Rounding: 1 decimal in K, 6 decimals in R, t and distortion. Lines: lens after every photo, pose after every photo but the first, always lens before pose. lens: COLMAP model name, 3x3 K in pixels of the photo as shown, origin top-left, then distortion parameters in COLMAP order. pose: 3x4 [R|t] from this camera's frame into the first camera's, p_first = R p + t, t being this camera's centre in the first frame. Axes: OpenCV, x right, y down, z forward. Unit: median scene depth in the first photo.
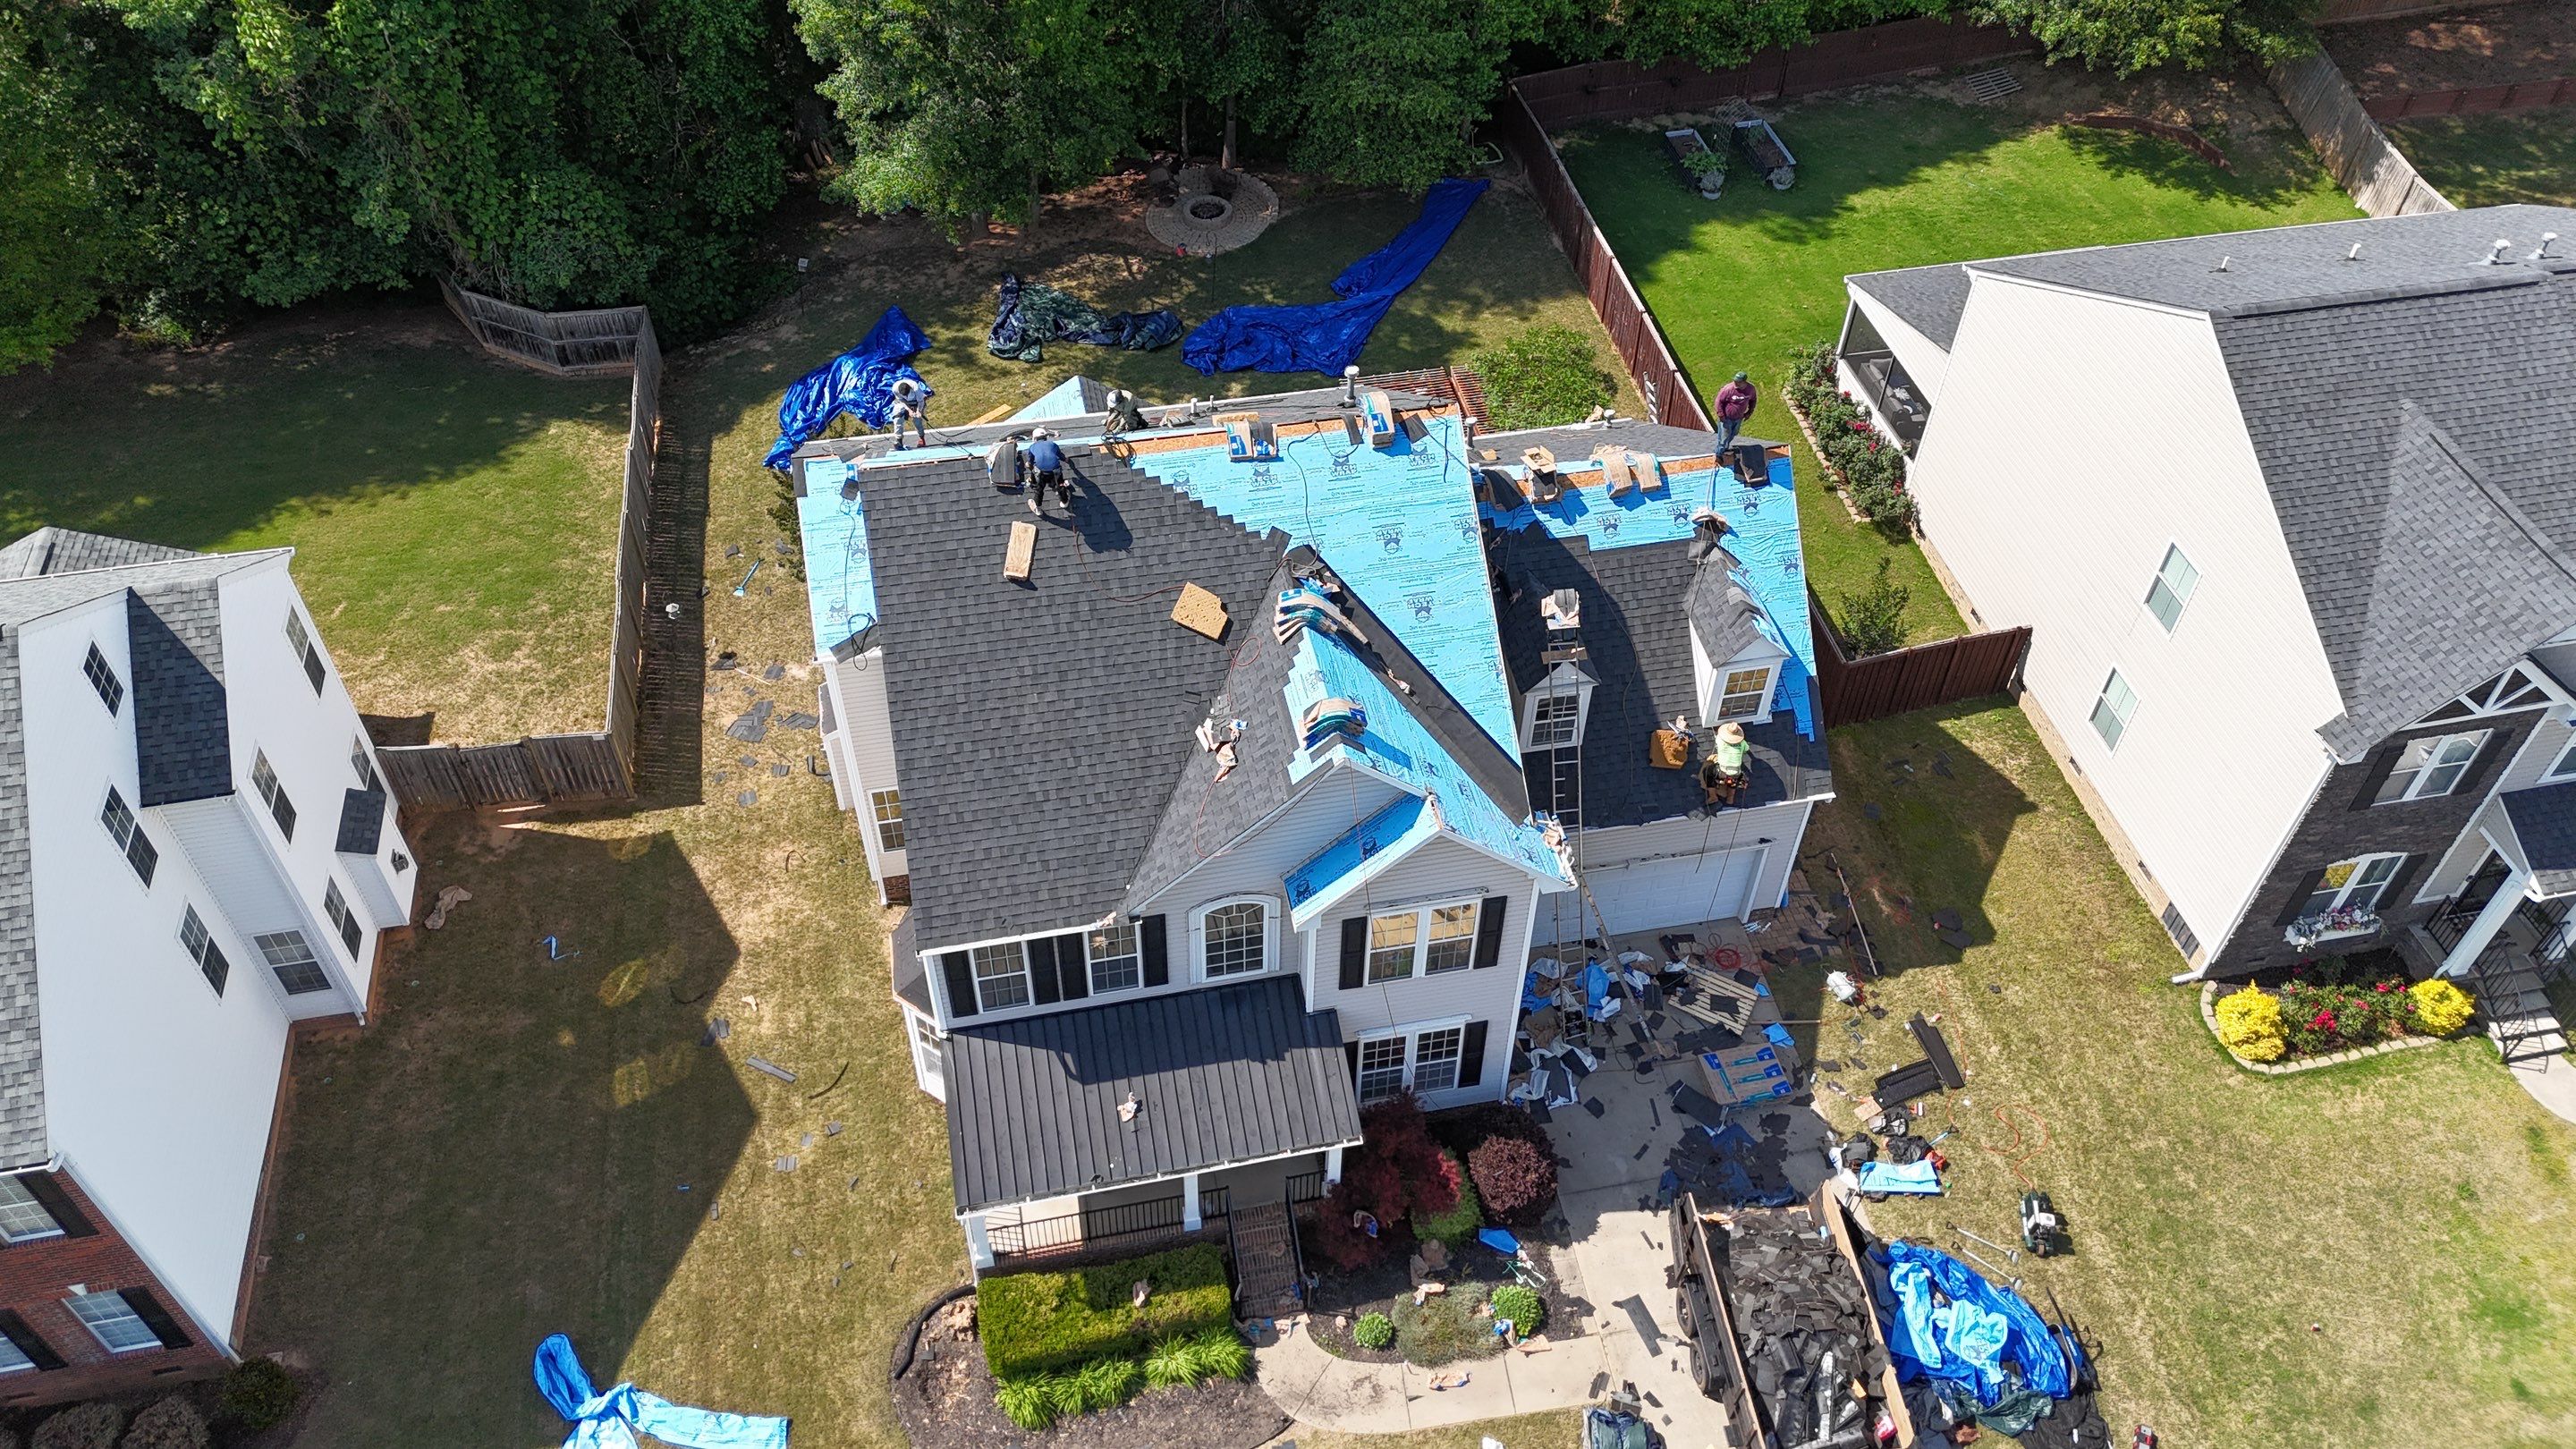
lens RADIAL K [[1895.5, 0, 1291.3], [0, 1895.5, 725.4], [0, 0, 1]] dist [0.063596, -0.068601]
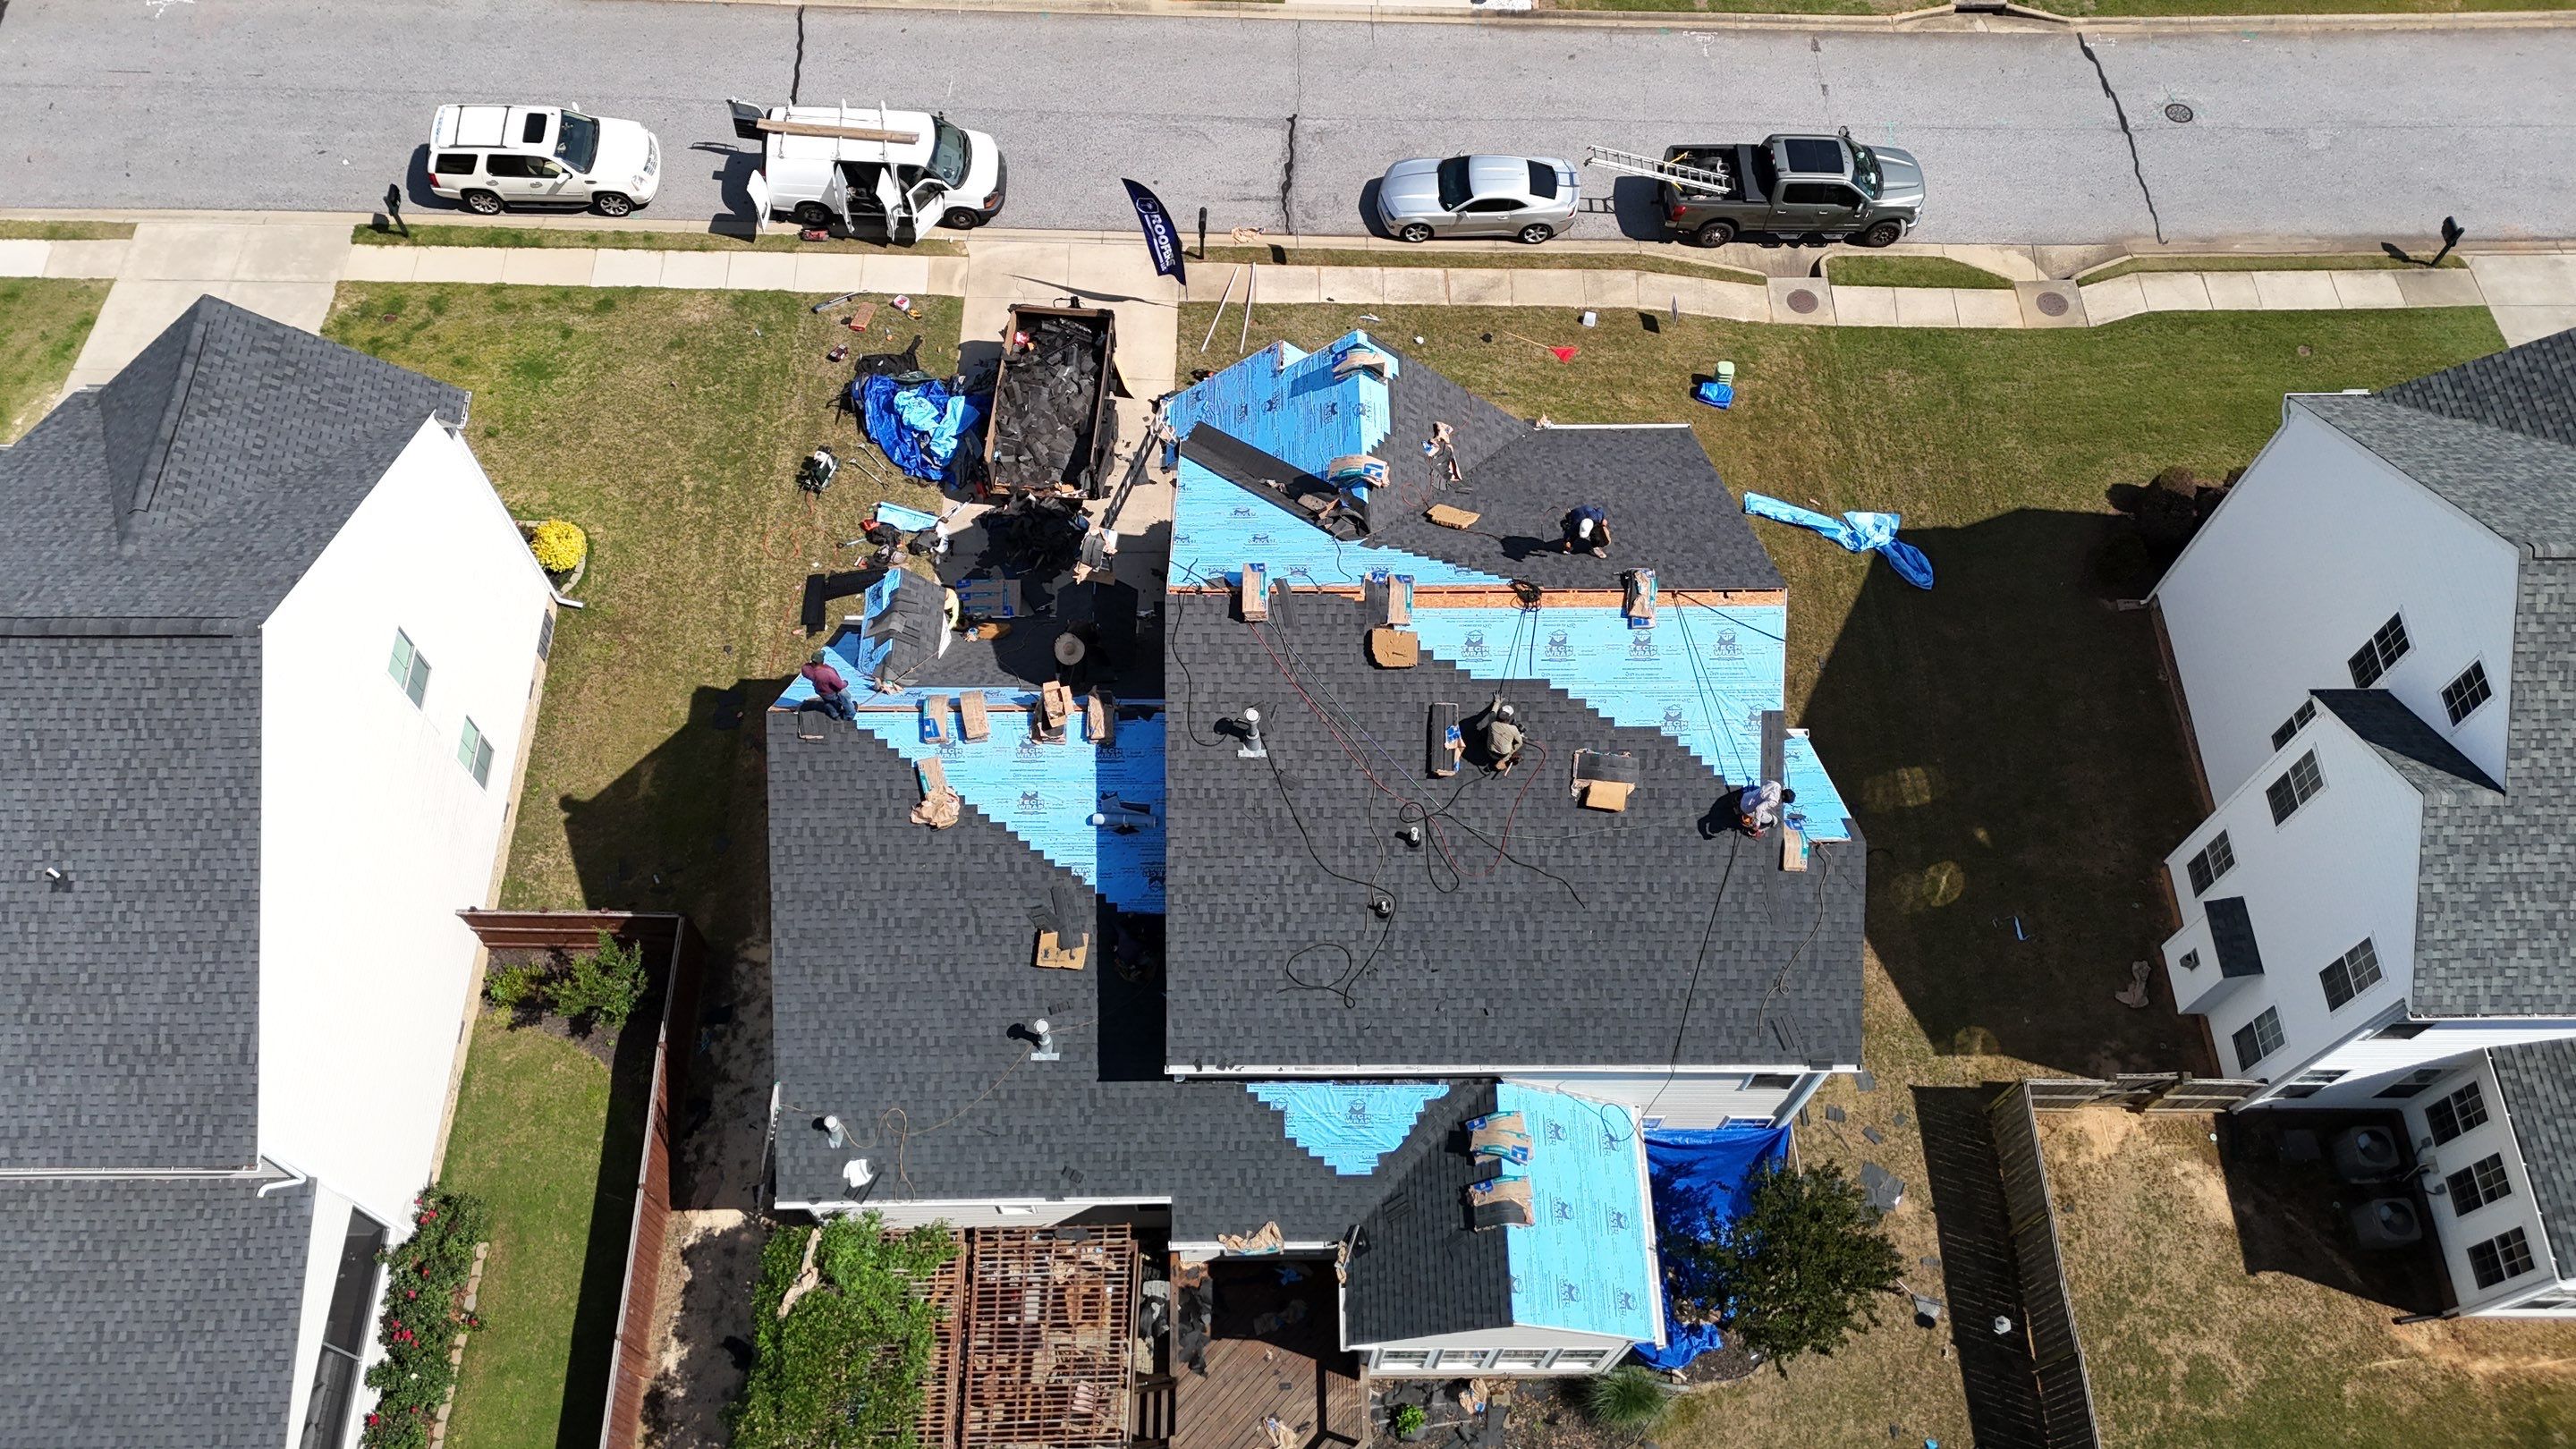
lens RADIAL K [[1895.5, 0, 1290.6], [0, 1895.5, 723.6], [0, 0, 1]] dist [0.063596, -0.068601]
pose [[-0.981760, -0.180309, 0.060294, -0.038699], [0.112727, -0.296680, 0.948300, -0.992400], [-0.153099, 0.937800, 0.311595, 0.695464]]
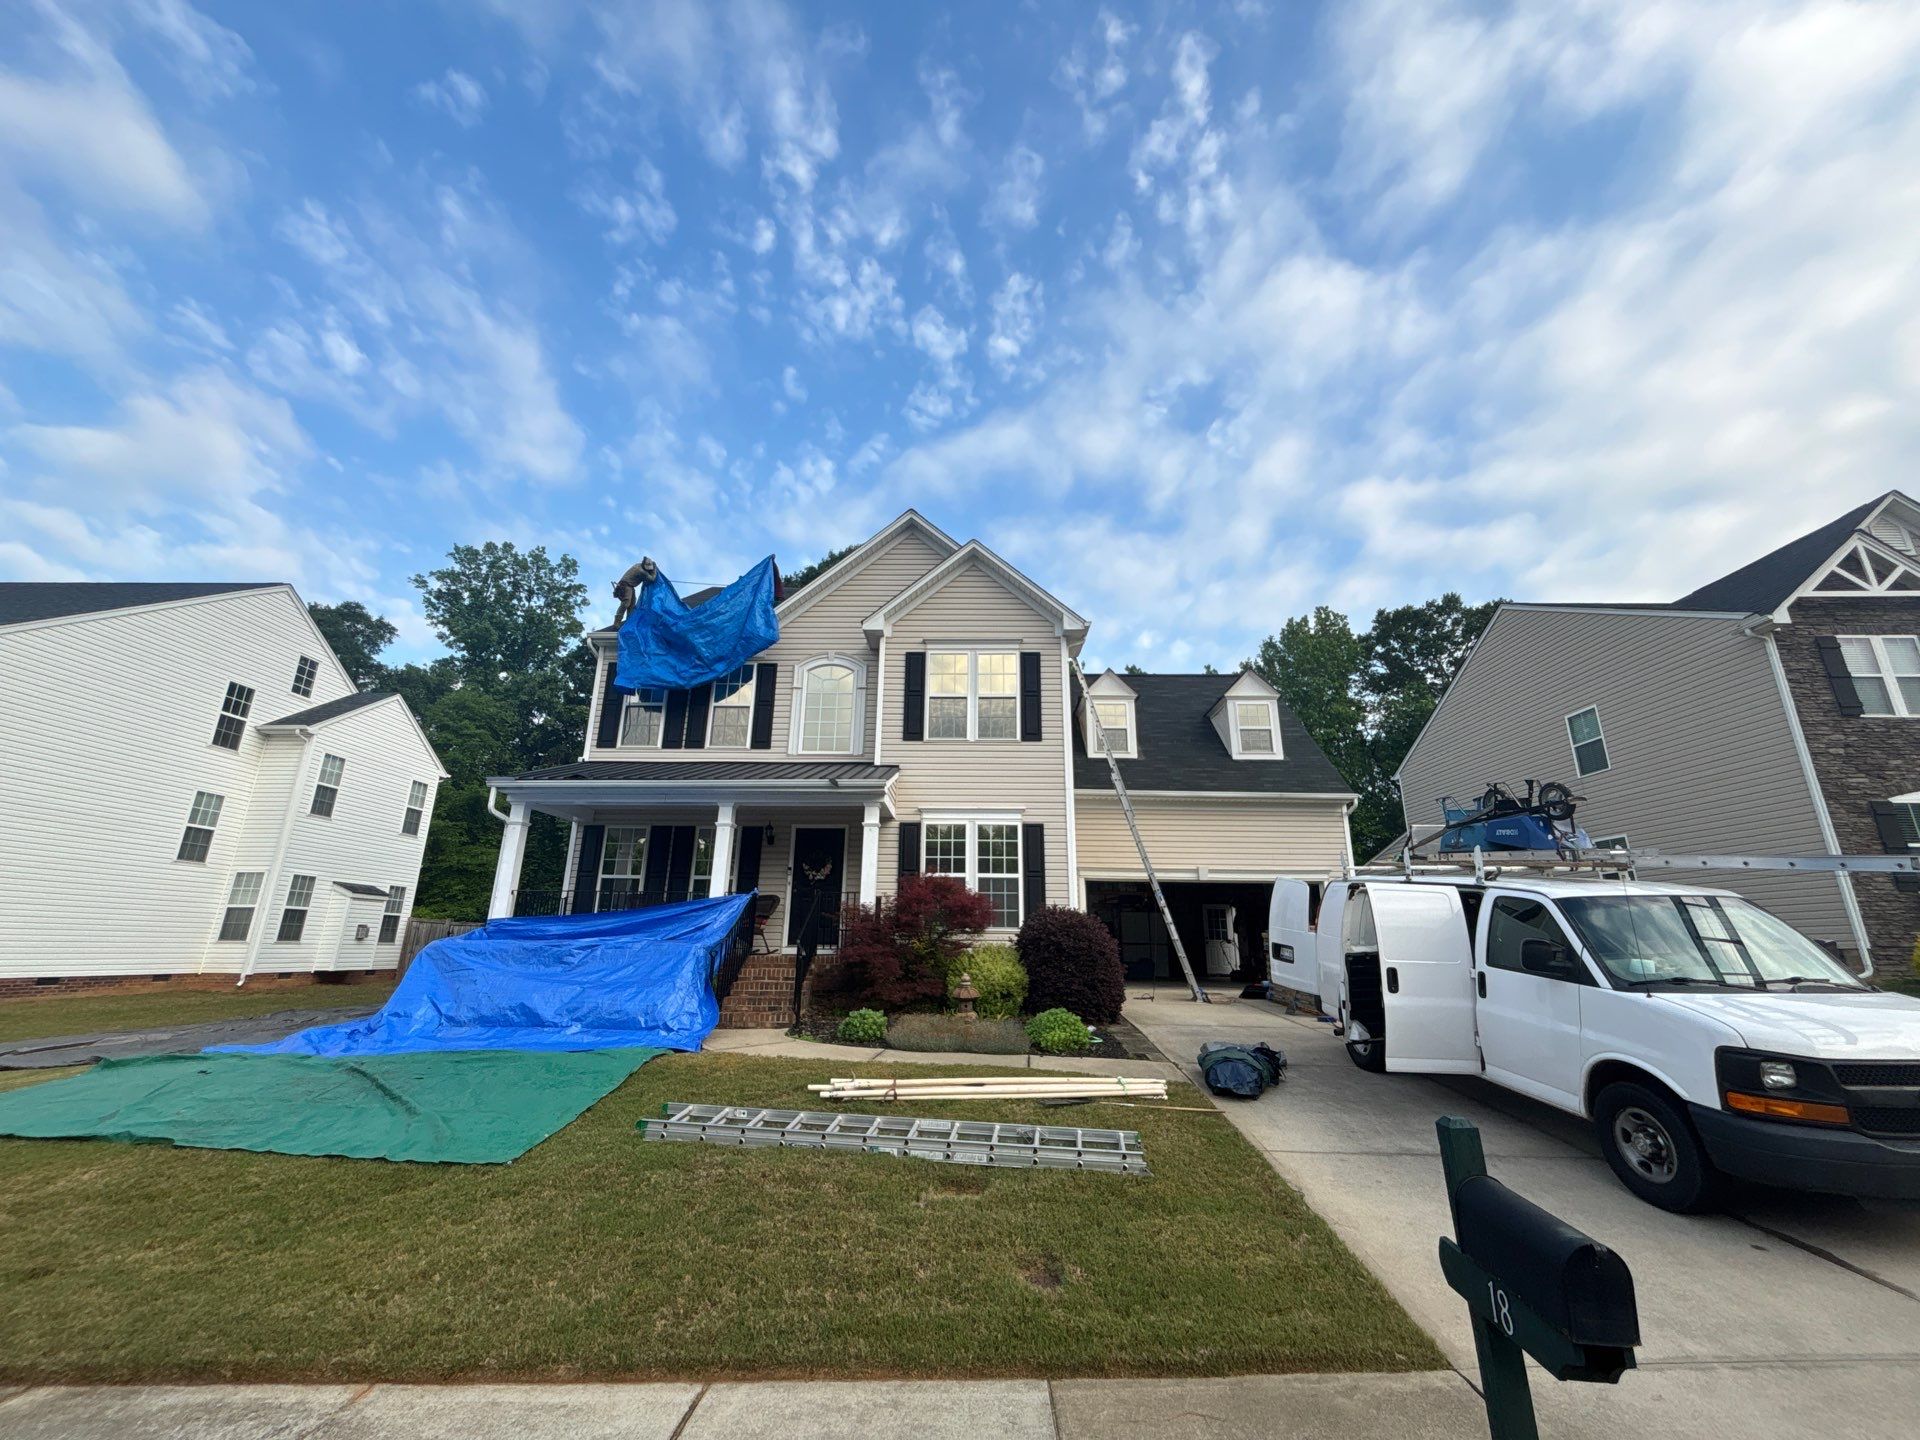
lens RADIAL K [[775.3, 0, 962.9], [0, 775.3, 717.7], [0, 0, 1]] dist [-0.001699, 0.000180]
pose [[0.976132, -0.067917, -0.206287, 0.146767], [-0.154324, 0.451412, -0.878869, 0.499040], [0.152810, 0.889727, 0.430157, 0.717891]]
